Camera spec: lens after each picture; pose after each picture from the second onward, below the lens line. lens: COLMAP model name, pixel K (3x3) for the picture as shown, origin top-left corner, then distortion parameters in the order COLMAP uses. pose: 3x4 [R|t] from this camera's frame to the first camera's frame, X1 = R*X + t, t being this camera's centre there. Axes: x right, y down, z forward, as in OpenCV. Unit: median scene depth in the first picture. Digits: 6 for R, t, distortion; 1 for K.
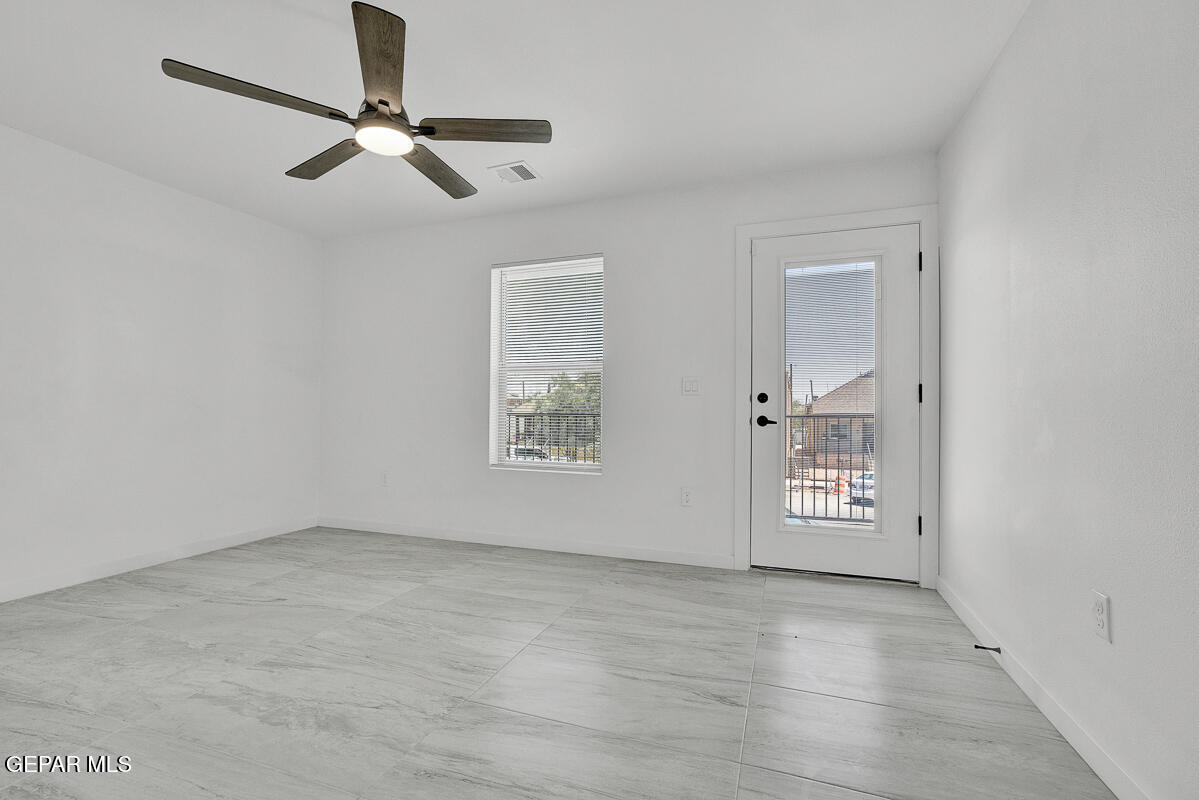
lens RADIAL K [[538.9, 0, 612.7], [0, 538.9, 402.5], [0, 0, 1]] dist [-0.048395, 0.040970]
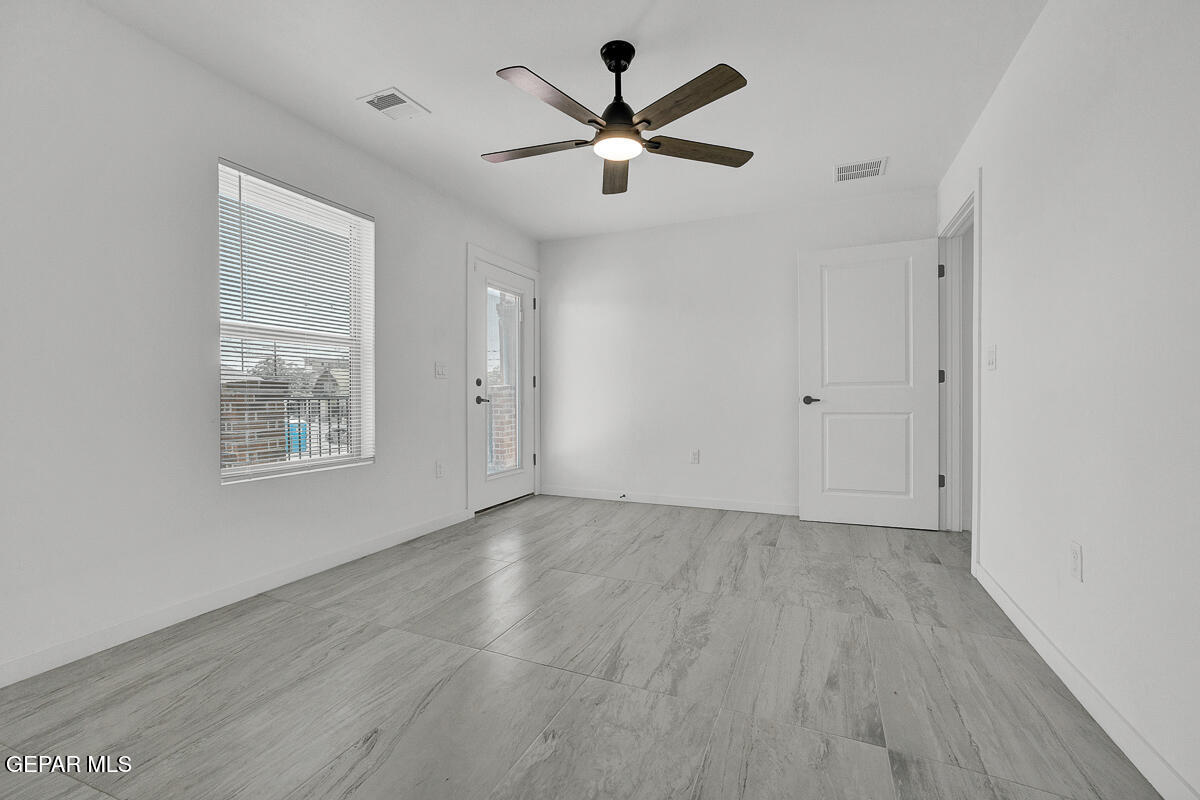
lens RADIAL K [[539.3, 0, 613.3], [0, 539.3, 402.5], [0, 0, 1]] dist [-0.048395, 0.040970]
pose [[0.012891, -0.021391, 0.999688, -1.105958], [-0.014763, 0.999658, 0.021581, 0.007901], [-0.999808, -0.015037, 0.012571, 0.706378]]
